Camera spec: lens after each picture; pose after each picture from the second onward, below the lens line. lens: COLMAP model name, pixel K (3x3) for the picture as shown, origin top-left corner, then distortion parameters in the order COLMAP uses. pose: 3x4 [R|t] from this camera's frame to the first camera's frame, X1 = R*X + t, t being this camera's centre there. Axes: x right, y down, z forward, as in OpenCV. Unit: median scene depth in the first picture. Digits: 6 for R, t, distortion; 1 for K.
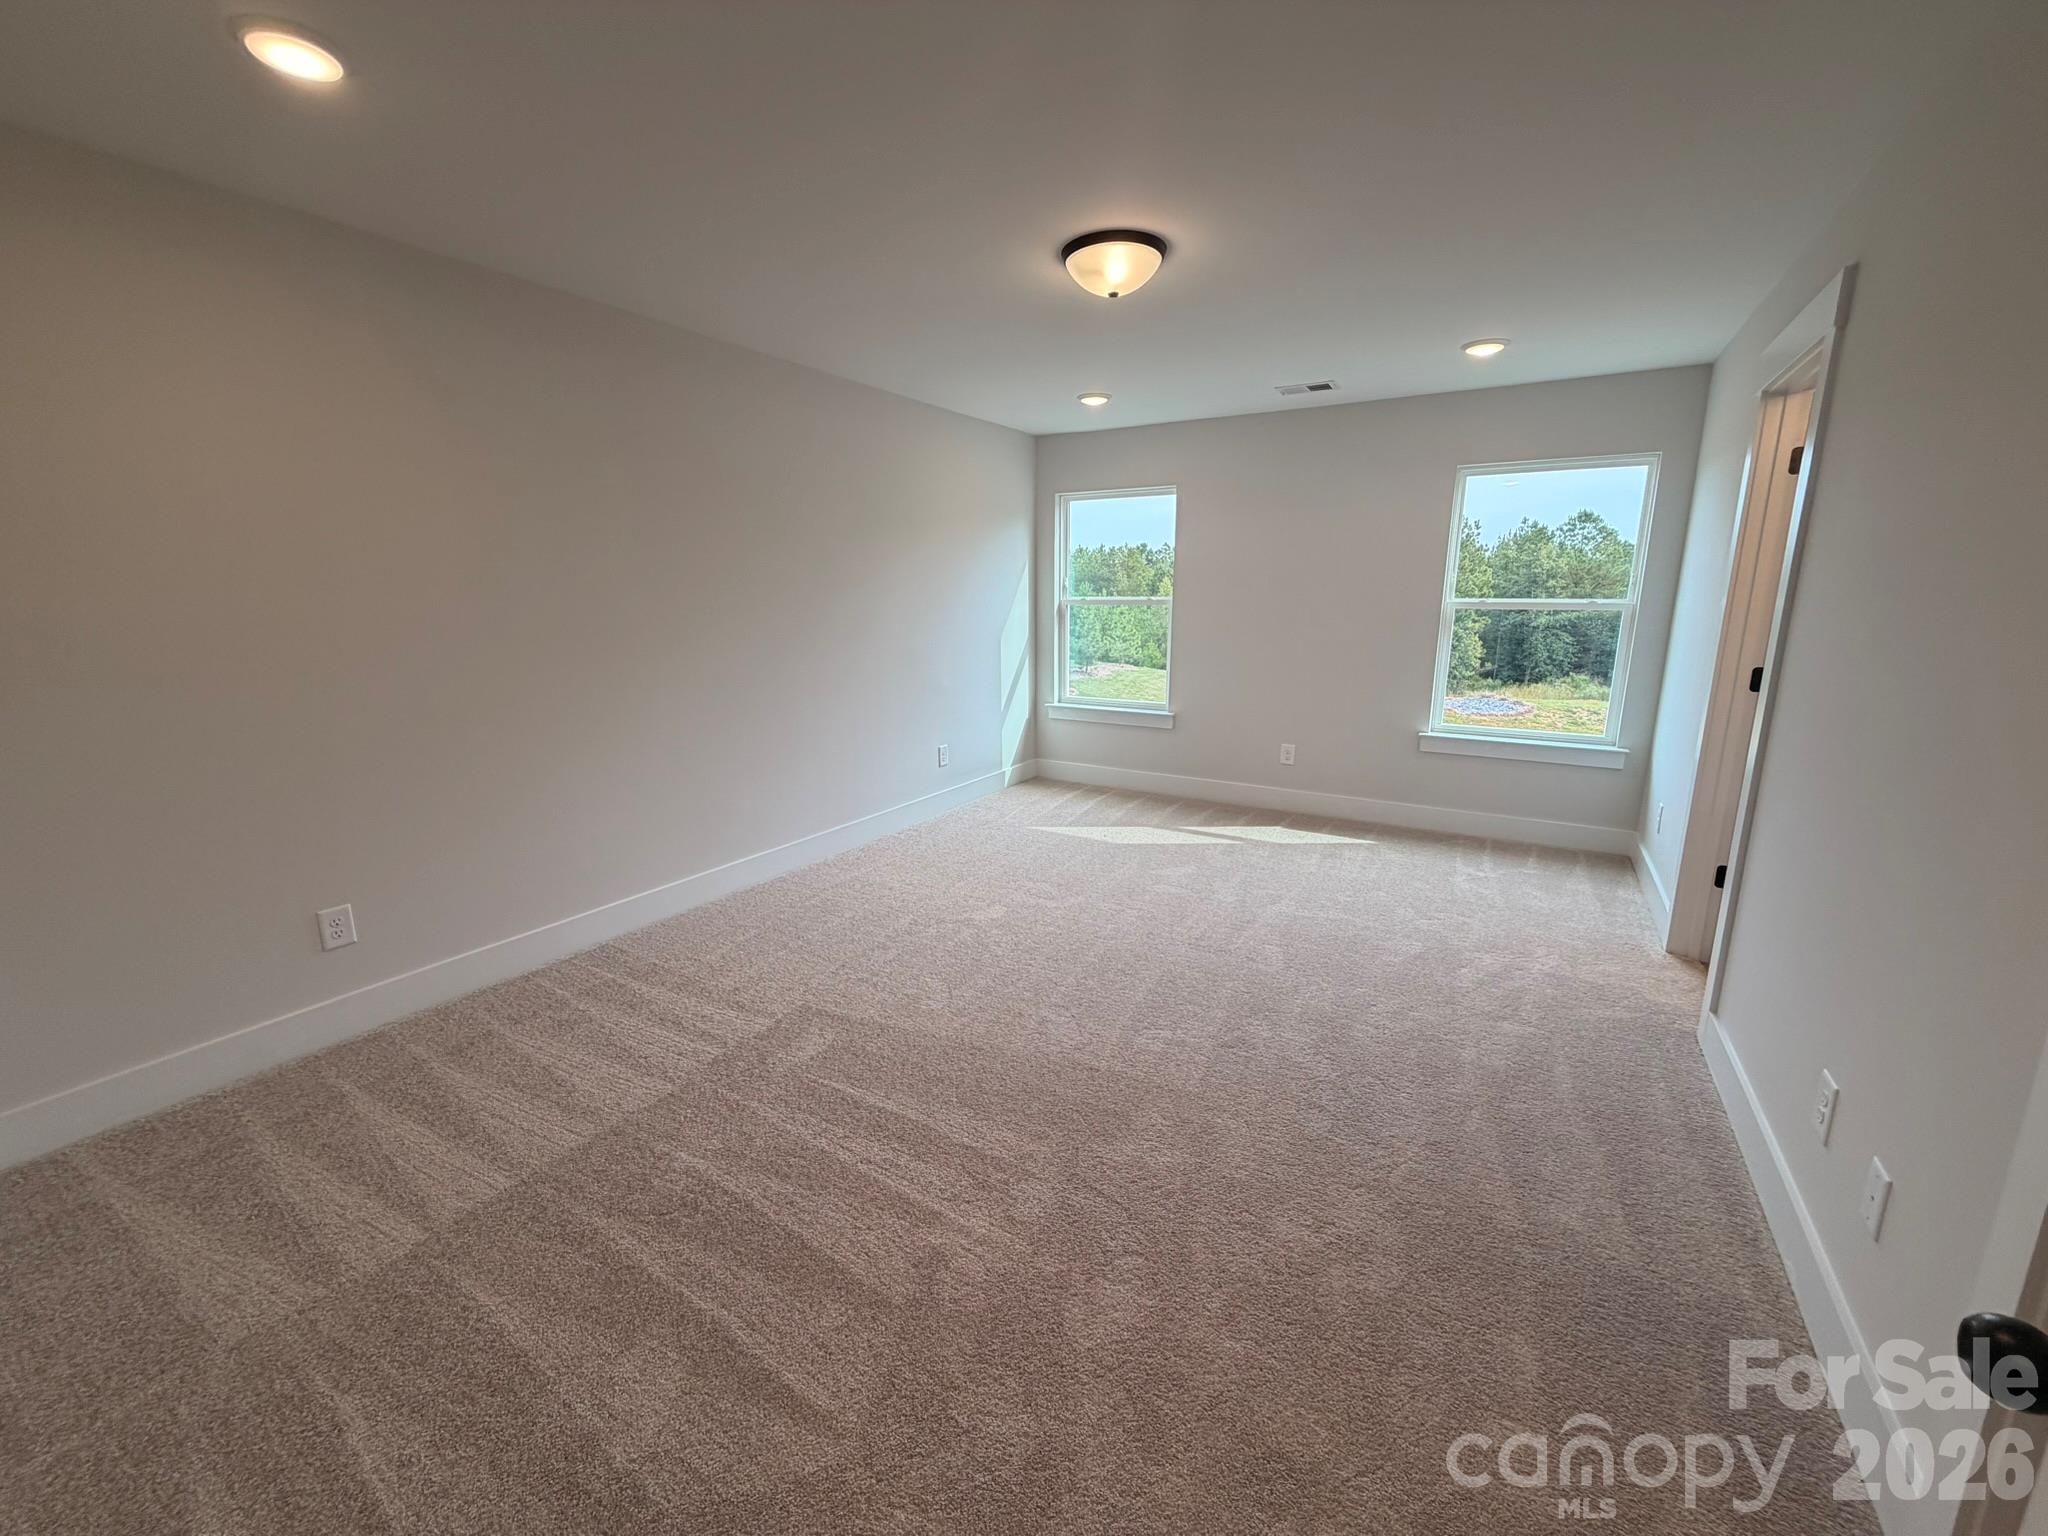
lens RADIAL K [[813.8, 0, 1017.2], [0, 813.8, 766.5], [0, 0, 1]] dist [-0.000060, 0.000384]
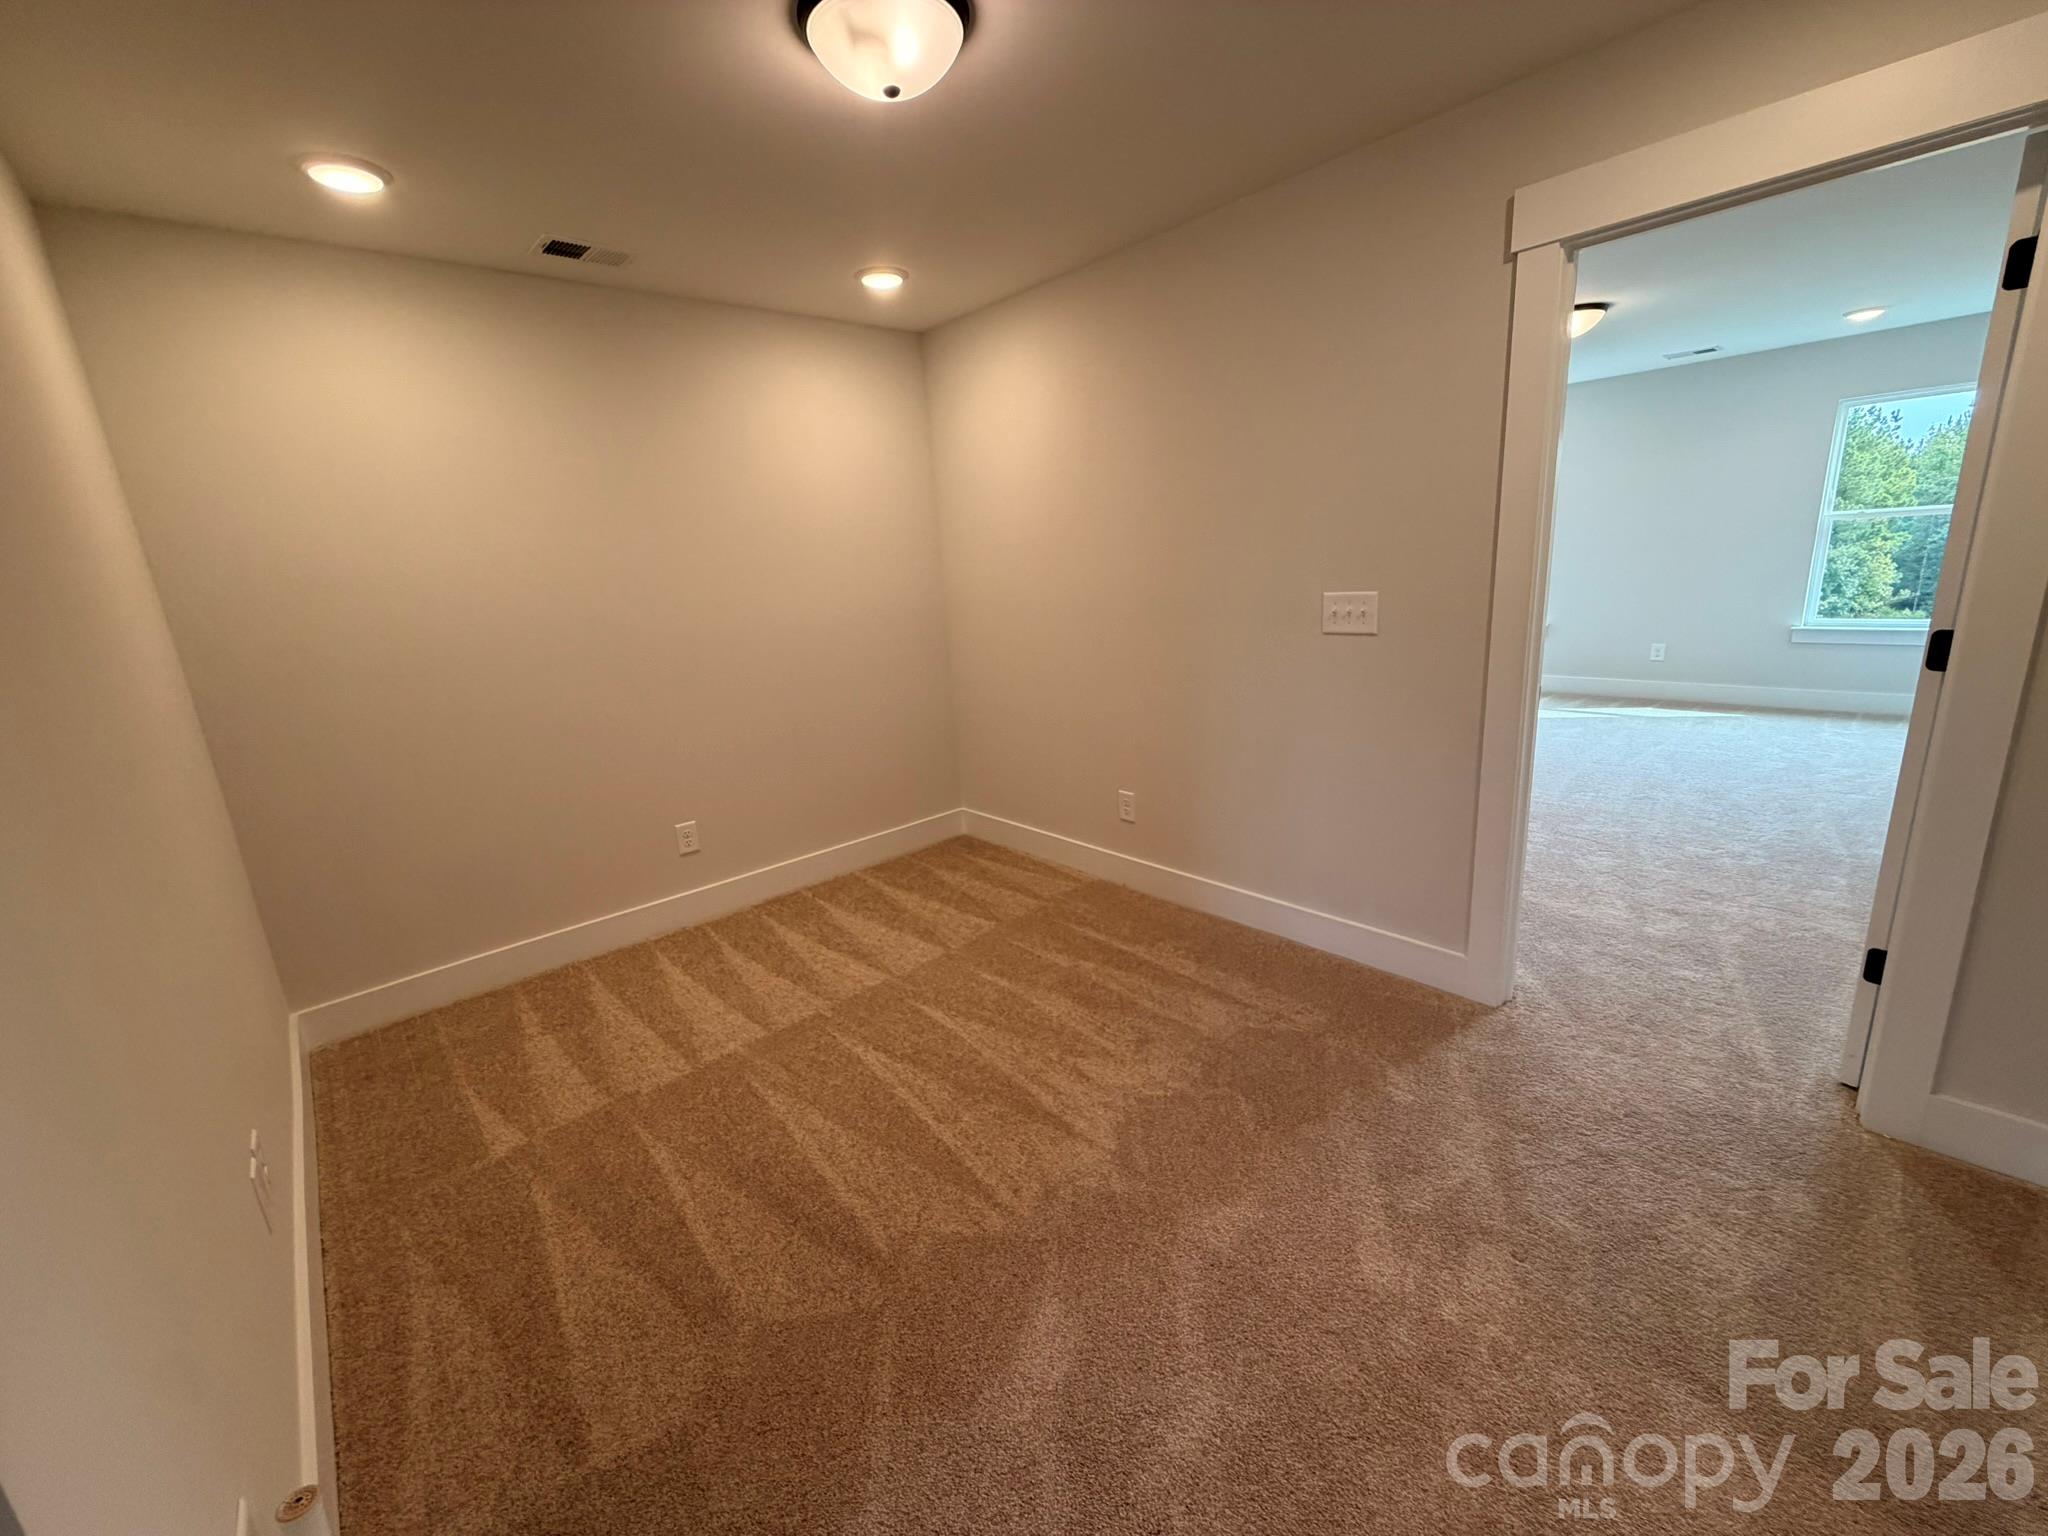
lens RADIAL K [[813.8, 0, 1017.2], [0, 813.8, 766.5], [0, 0, 1]] dist [-0.000060, 0.000384]
pose [[0.954626, 0.010901, -0.297607, -0.228145], [0.002873, 0.998946, 0.045805, 0.100756], [0.297792, -0.044582, 0.953589, -0.475890]]
